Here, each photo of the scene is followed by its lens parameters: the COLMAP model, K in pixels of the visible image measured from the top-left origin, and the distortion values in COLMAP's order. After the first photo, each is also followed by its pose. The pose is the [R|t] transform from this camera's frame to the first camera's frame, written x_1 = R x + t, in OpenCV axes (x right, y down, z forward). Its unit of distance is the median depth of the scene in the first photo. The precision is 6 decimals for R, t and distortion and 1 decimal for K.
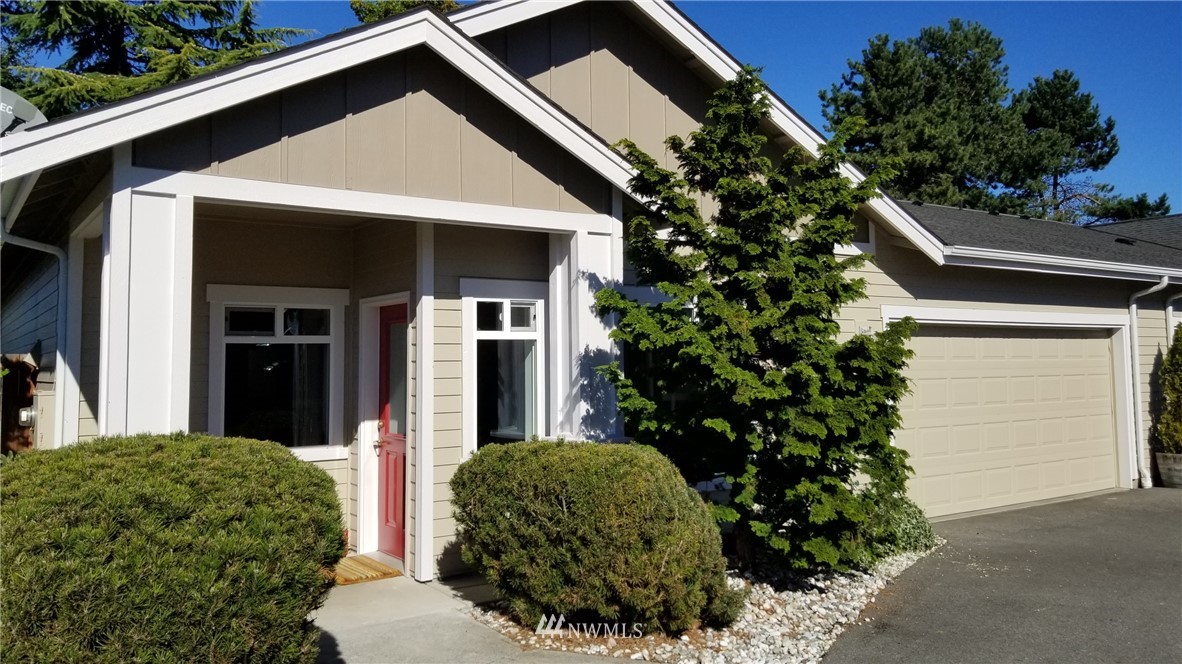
lens RADIAL K [[921.8, 0, 570.9], [0, 921.8, 293.4], [0, 0, 1]] dist [0.087685, -0.148414]
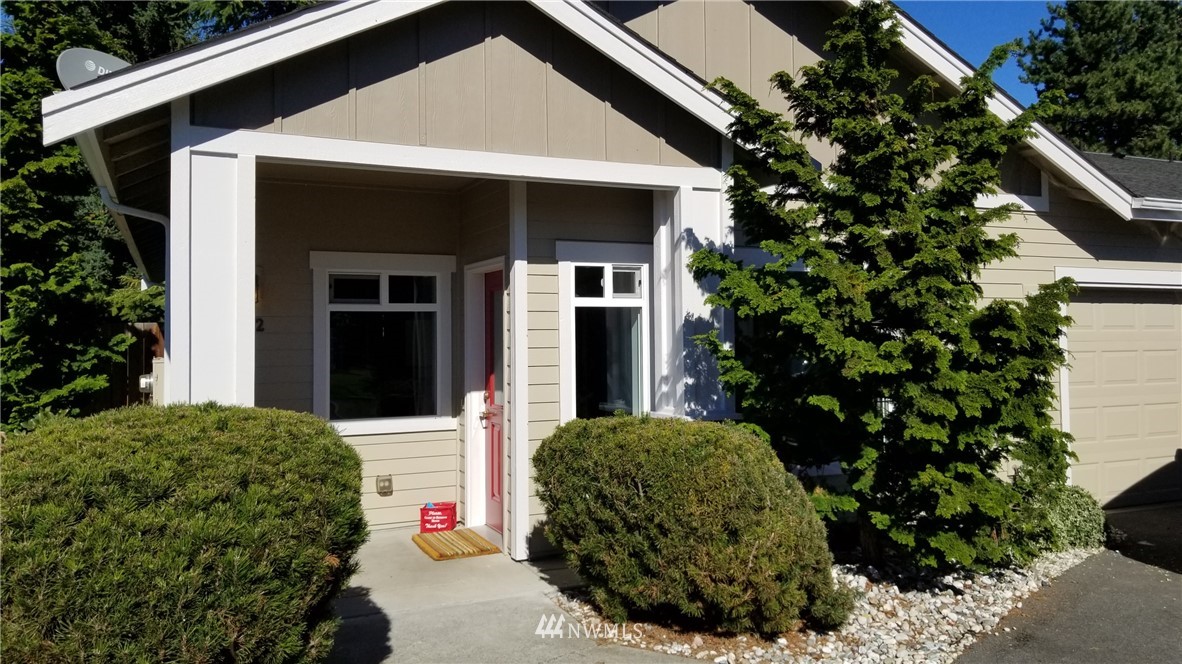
lens RADIAL K [[919.7, 0, 598.1], [0, 919.7, 304.6], [0, 0, 1]] dist [0.079856, -0.132108]
pose [[0.986279, -0.003123, -0.165059, 0.083671], [0.010185, 0.999067, 0.041957, 0.010174], [0.164774, -0.043063, 0.985391, 0.099178]]
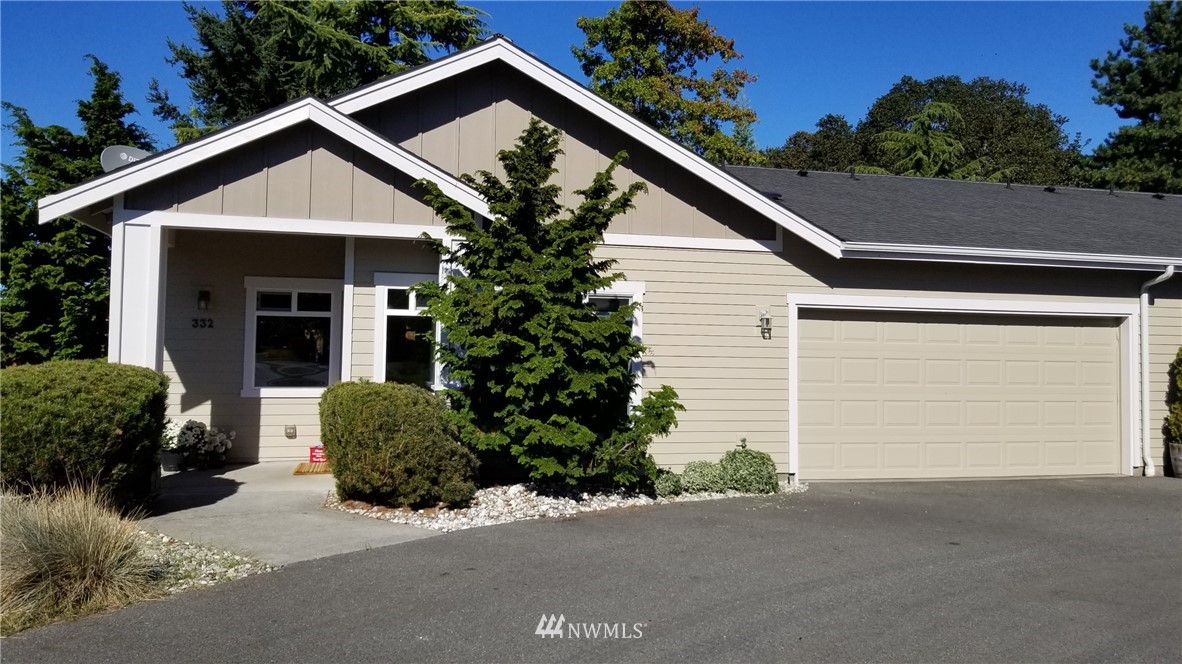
lens RADIAL K [[919.7, 0, 598.1], [0, 919.7, 304.6], [0, 0, 1]] dist [0.079856, -0.132108]
pose [[0.943639, 0.010758, -0.330801, 0.770417], [-0.001171, 0.999574, 0.029165, -0.010093], [0.330974, -0.027134, 0.943250, -0.278039]]
